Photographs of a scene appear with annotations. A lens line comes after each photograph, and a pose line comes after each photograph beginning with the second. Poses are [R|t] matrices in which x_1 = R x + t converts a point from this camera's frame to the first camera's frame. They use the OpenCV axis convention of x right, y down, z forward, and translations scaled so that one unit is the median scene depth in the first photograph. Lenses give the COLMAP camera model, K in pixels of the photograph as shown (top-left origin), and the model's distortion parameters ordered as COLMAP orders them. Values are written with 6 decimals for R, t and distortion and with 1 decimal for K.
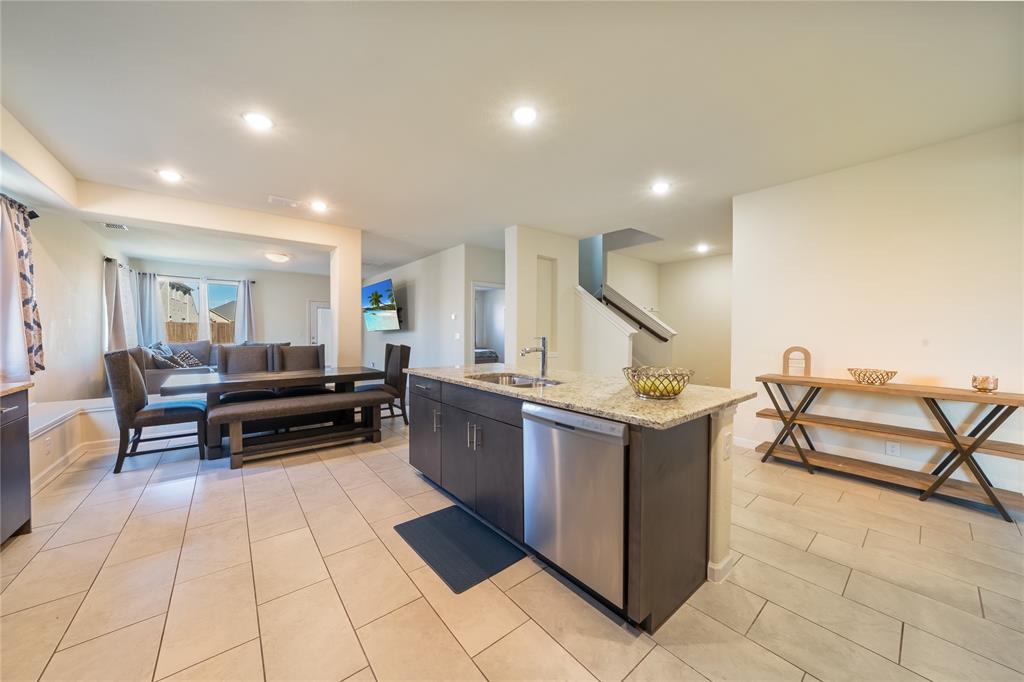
lens RADIAL K [[356.6, 0, 515.8], [0, 356.6, 338.9], [0, 0, 1]] dist [-0.017025, 0.003905]
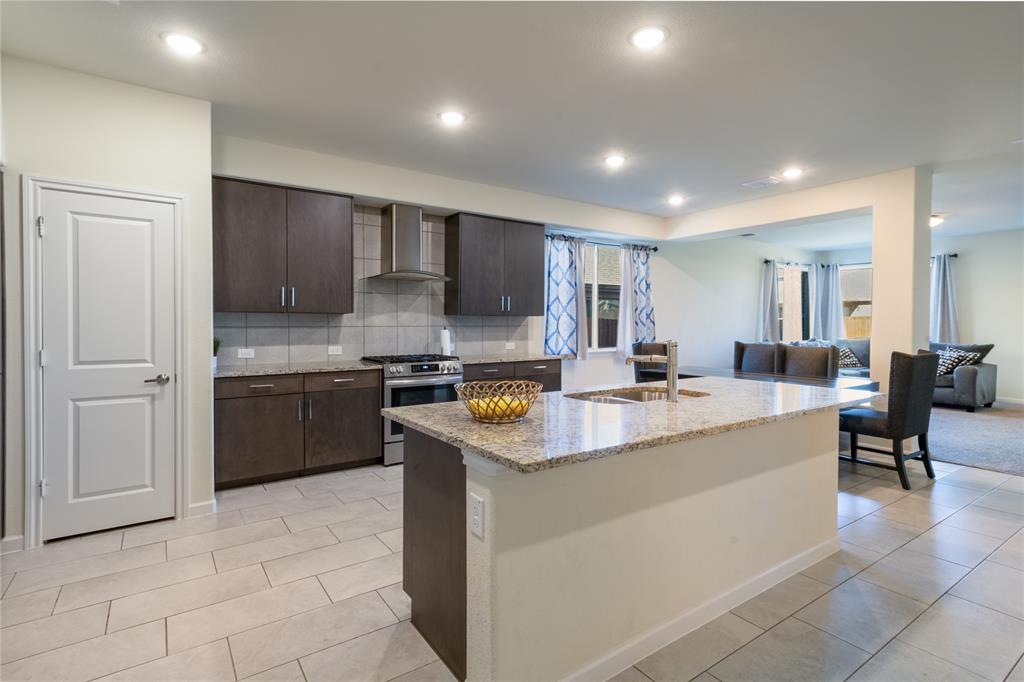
lens RADIAL K [[504.3, 0, 514.7], [0, 504.3, 325.9], [0, 0, 1]] dist [0.018266, -0.000244]
pose [[-0.089261, 0.000751, -0.996008, 0.792947], [-0.019615, 0.999804, 0.002512, -0.022839], [0.995815, 0.019760, -0.089229, 0.605743]]
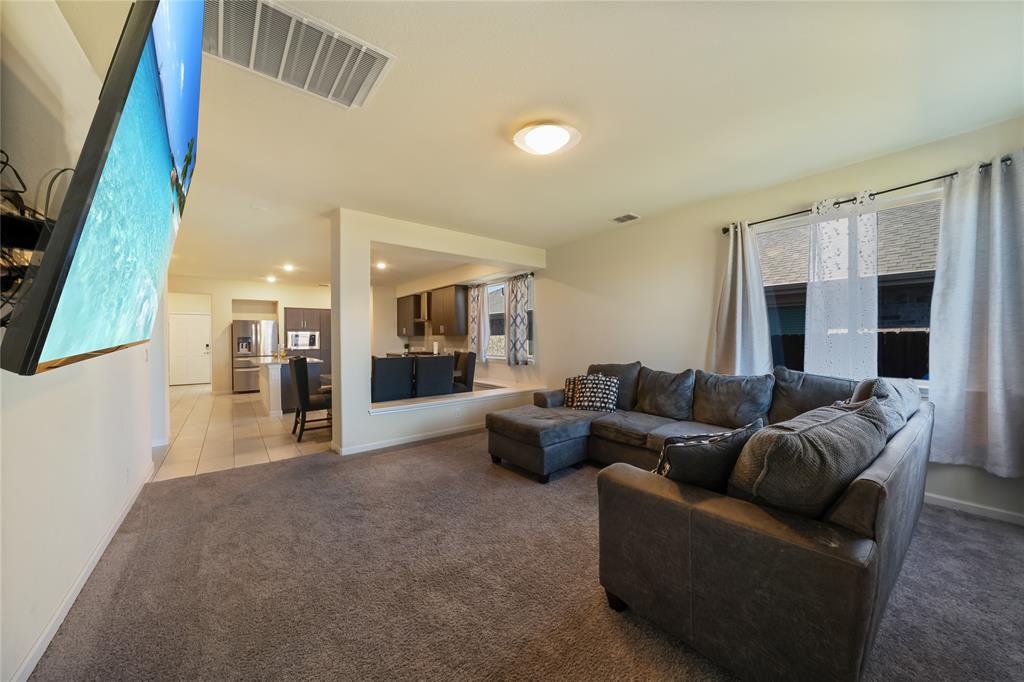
lens RADIAL K [[356.6, 0, 506.4], [0, 356.6, 342.6], [0, 0, 1]] dist [-0.017025, 0.003905]
pose [[-0.999619, 0.000739, 0.027607, -1.298732], [0.001506, 0.999614, 0.027756, -0.067254], [-0.027576, 0.027787, -0.999233, 2.749642]]
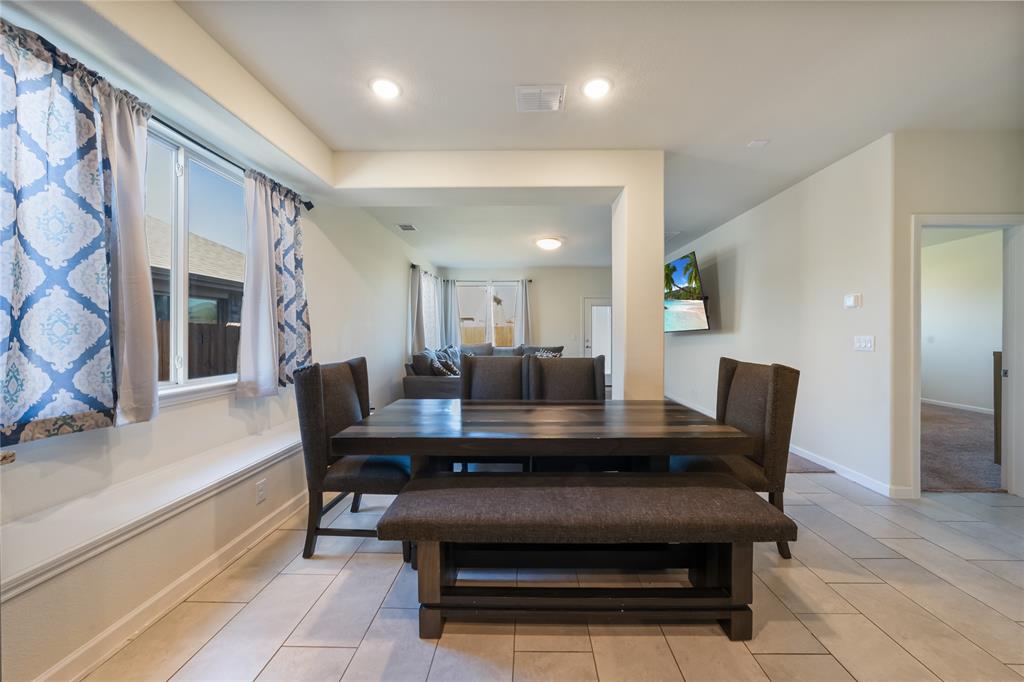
lens RADIAL K [[356.6, 0, 517.7], [0, 356.6, 336.5], [0, 0, 1]] dist [-0.017025, 0.003905]
pose [[0.756655, 0.000074, -0.653814, -0.377921], [-0.007460, 0.999936, -0.008521, -0.013300], [0.653772, 0.011325, 0.756607, 0.665846]]
